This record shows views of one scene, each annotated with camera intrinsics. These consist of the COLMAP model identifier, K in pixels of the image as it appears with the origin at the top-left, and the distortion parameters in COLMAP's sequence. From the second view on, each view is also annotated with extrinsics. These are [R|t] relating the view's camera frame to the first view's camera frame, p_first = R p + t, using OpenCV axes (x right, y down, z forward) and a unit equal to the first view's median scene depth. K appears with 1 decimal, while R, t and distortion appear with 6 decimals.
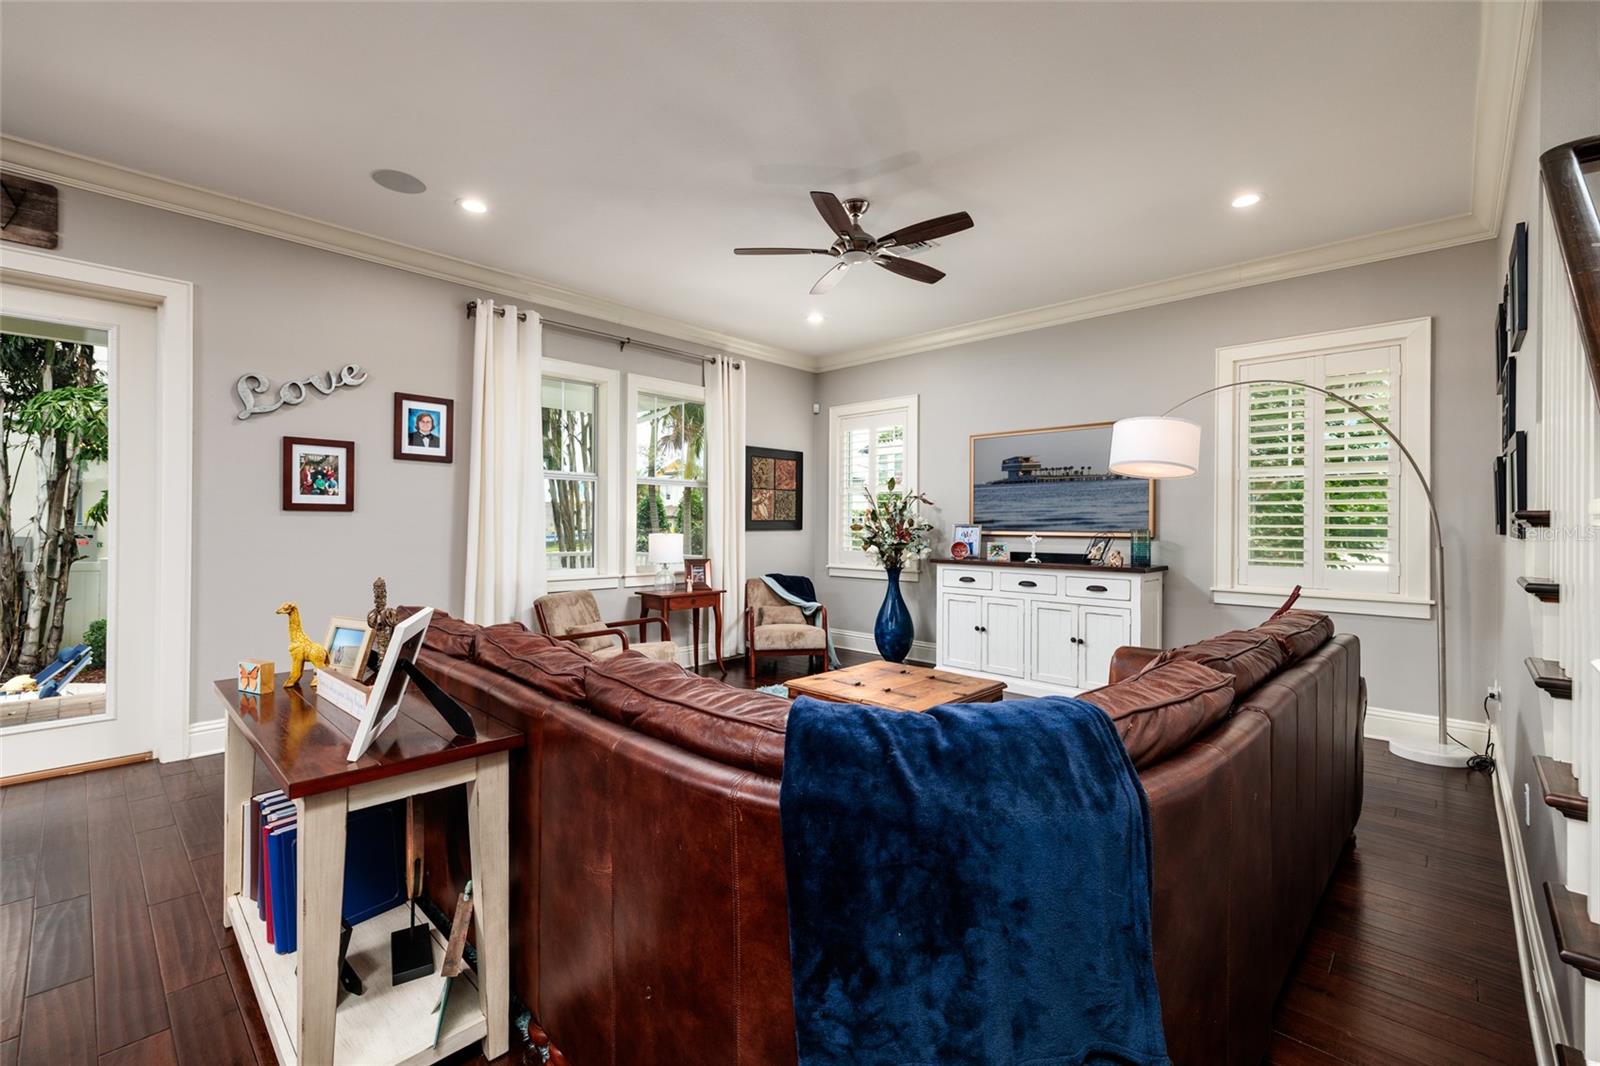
lens RADIAL K [[684.5, 0, 803.1], [0, 684.5, 526.8], [0, 0, 1]] dist [-0.000514, -0.000290]
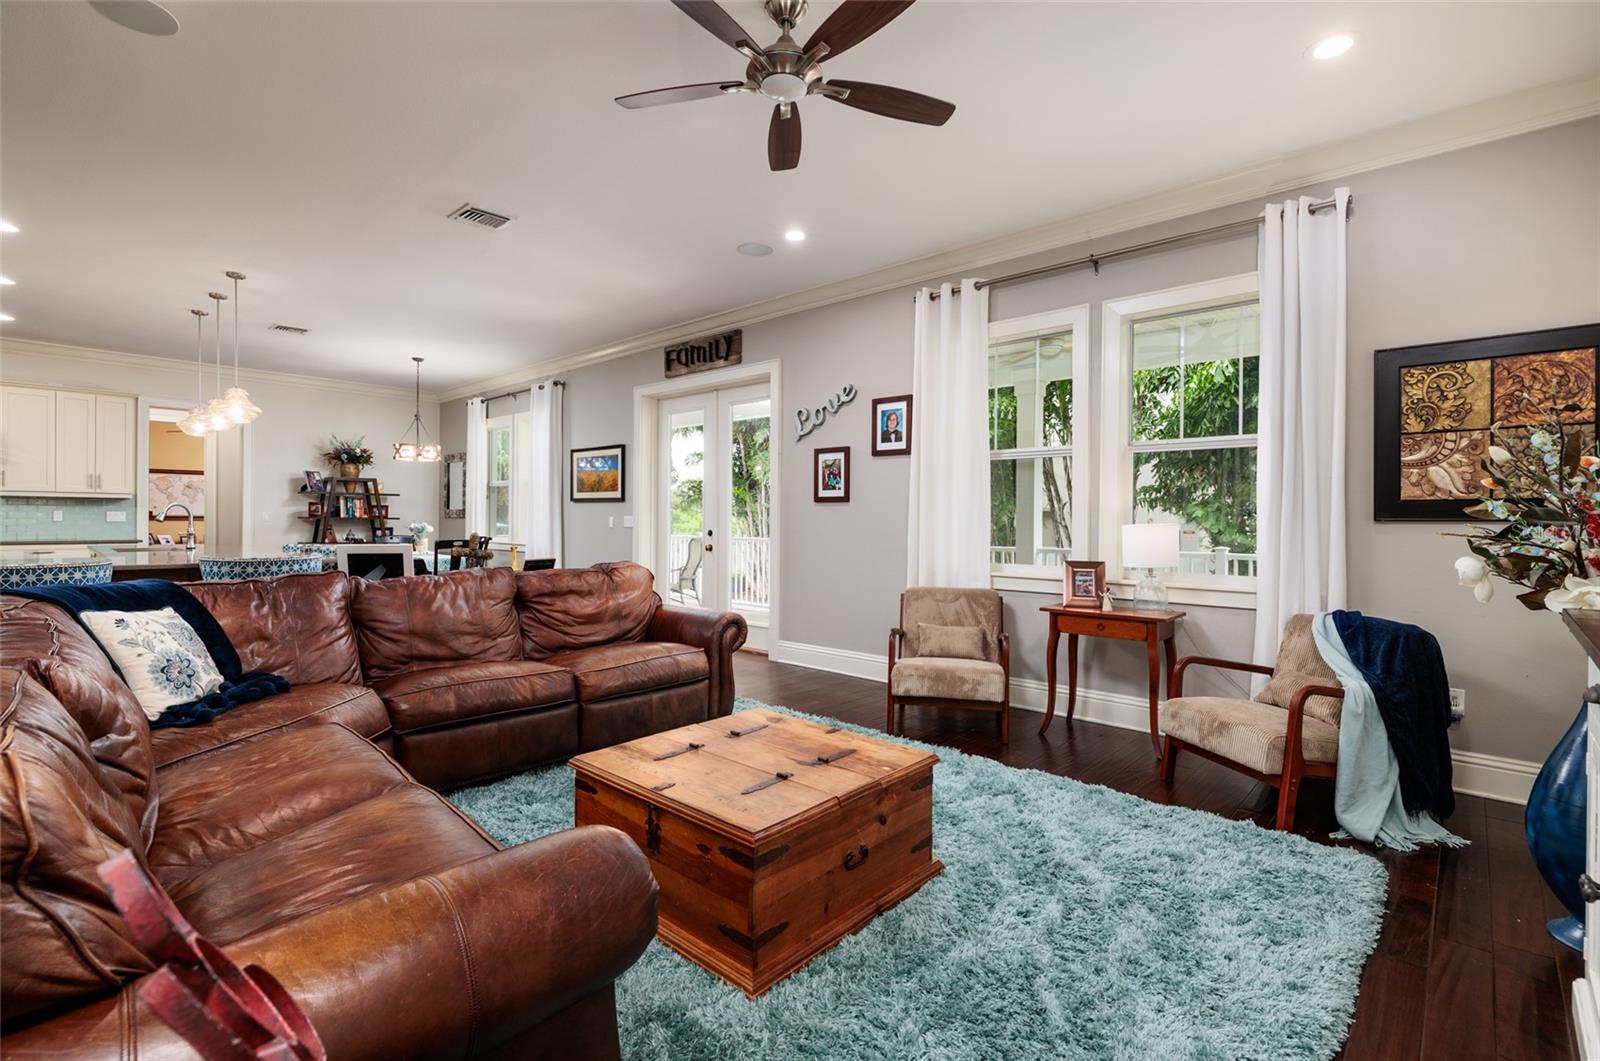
lens RADIAL K [[719.4, 0, 799.7], [0, 719.4, 520.0], [0, 0, 1]] dist [-0.005386, 0.000547]
pose [[0.019985, -0.002589, -0.999797, 0.579196], [-0.007674, 0.999967, -0.002743, 0.012905], [0.999771, 0.007727, 0.019965, 0.778442]]
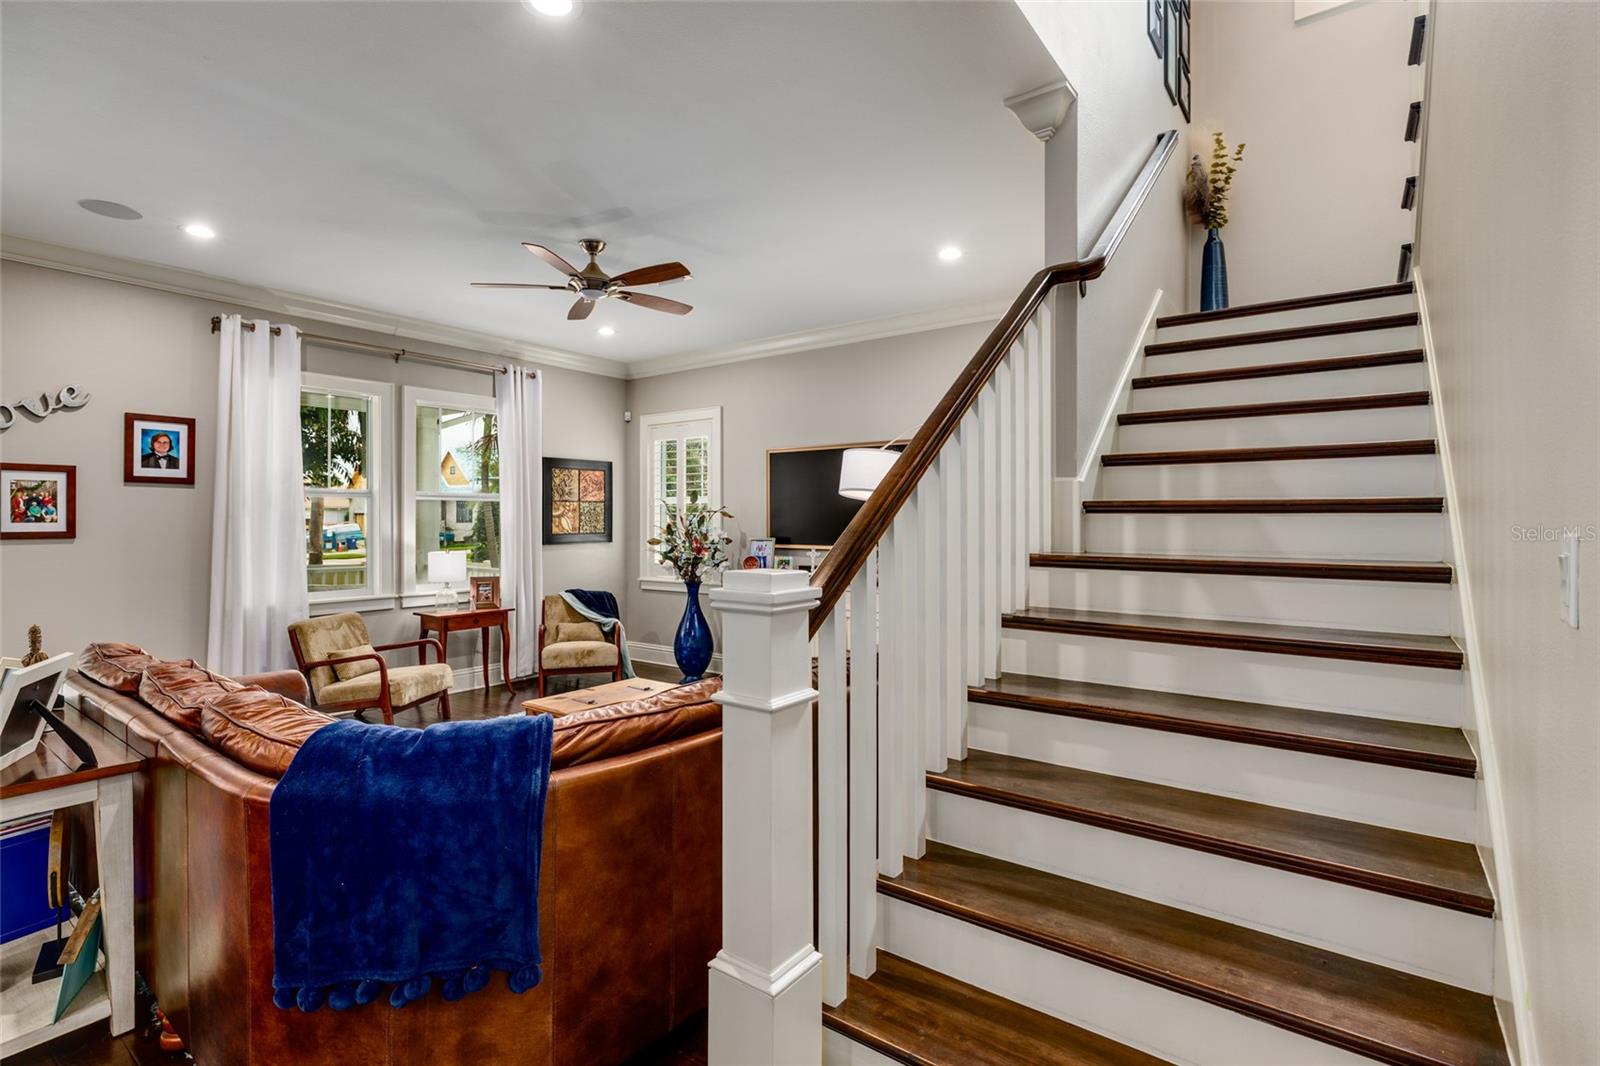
lens RADIAL K [[757.8, 0, 796.0], [0, 757.8, 521.0], [0, 0, 1]] dist [-0.008833, 0.000174]
pose [[0.992403, -0.008567, 0.122730, 0.185764], [0.008722, 0.999962, -0.000726, -0.033269], [-0.122719, 0.001791, 0.992440, -0.143867]]
